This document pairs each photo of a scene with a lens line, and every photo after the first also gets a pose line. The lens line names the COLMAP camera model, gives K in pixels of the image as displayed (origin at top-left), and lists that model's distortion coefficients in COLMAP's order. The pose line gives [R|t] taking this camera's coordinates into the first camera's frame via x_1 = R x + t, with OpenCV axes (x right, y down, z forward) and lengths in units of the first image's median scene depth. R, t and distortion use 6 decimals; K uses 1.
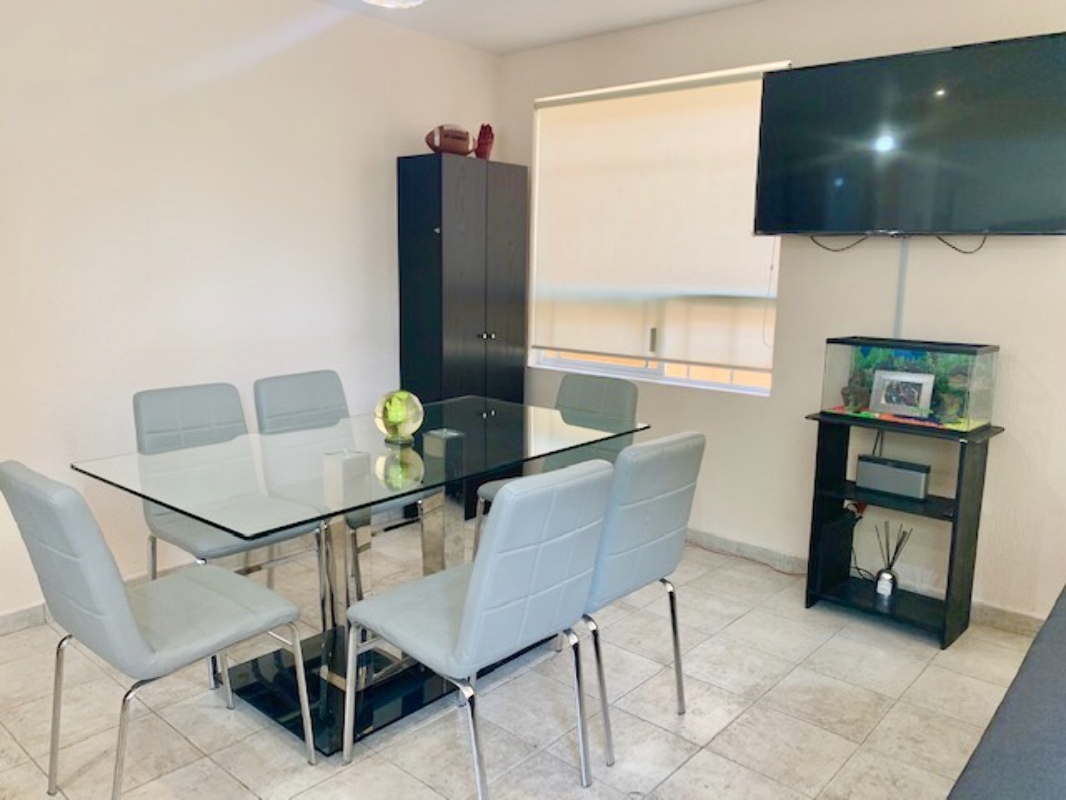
lens RADIAL K [[819.1, 0, 532.8], [0, 819.1, 398.1], [0, 0, 1]] dist [-0.000870, 0.005877]
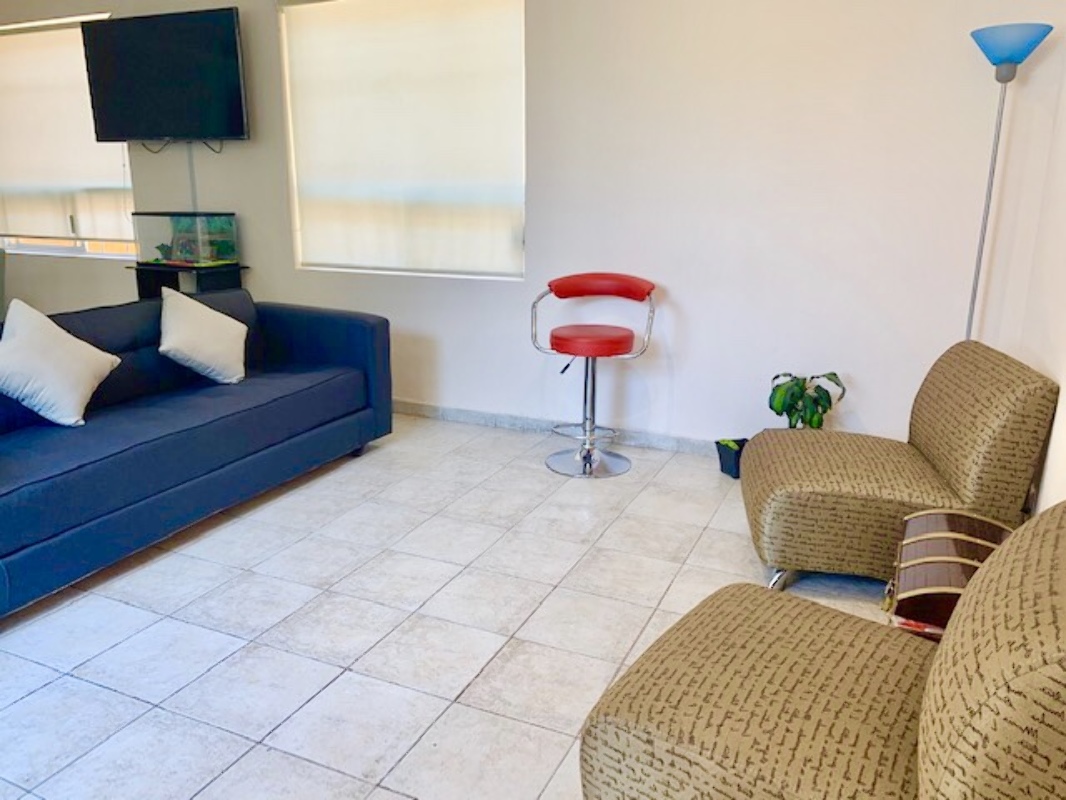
lens RADIAL K [[819.1, 0, 532.6], [0, 819.1, 403.3], [0, 0, 1]] dist [-0.000870, 0.005877]
pose [[0.962099, -0.090700, 0.257175, 0.568851], [0.063774, 0.991751, 0.111189, 0.134576], [-0.265138, -0.090574, 0.959947, -0.577617]]
